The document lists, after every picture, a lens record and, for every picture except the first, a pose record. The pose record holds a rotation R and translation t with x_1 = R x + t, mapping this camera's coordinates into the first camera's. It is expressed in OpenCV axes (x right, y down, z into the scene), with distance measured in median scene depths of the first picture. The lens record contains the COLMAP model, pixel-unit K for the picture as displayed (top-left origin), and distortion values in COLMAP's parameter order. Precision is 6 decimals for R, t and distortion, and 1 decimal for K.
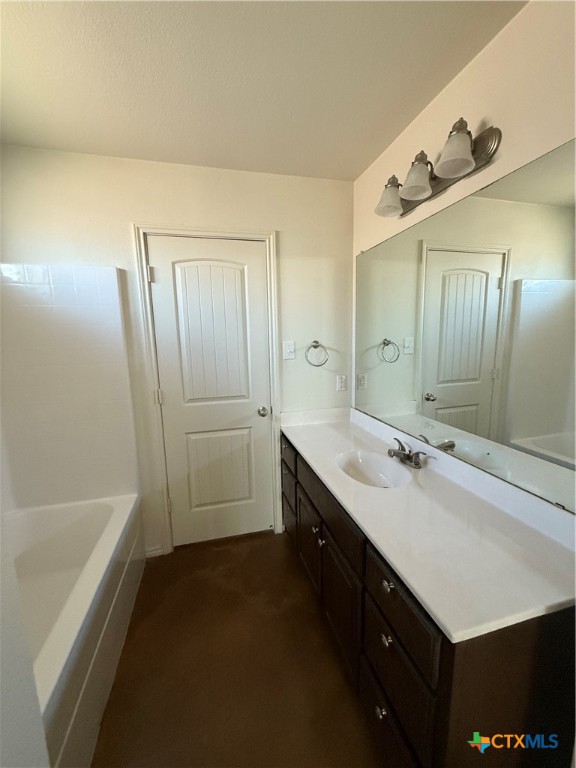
lens RADIAL K [[308.6, 0, 291.5], [0, 308.6, 383.2], [0, 0, 1]] dist [0.002669, -0.000120]
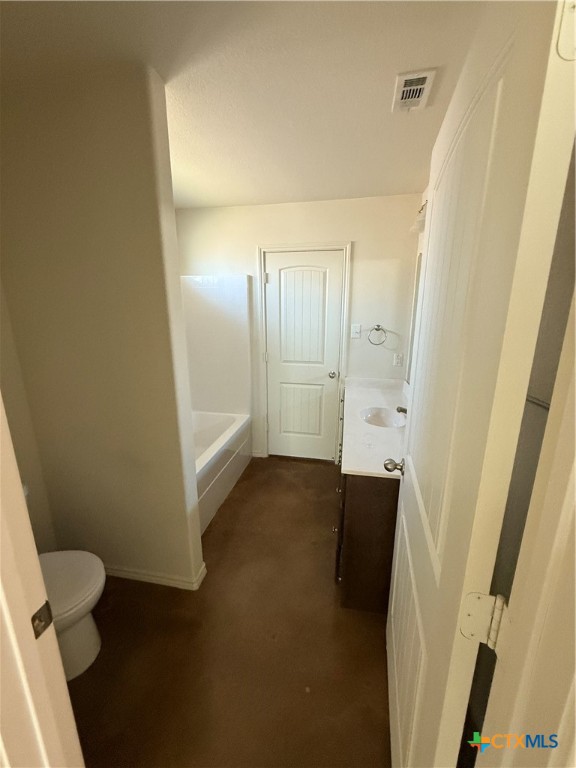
lens RADIAL K [[308.6, 0, 285.6], [0, 308.6, 383.1], [0, 0, 1]] dist [0.002669, -0.000120]
pose [[0.899906, 0.125375, -0.417673, 0.327274], [-0.084822, 0.989811, 0.114362, -0.013183], [0.427755, -0.067487, 0.901372, -0.372313]]
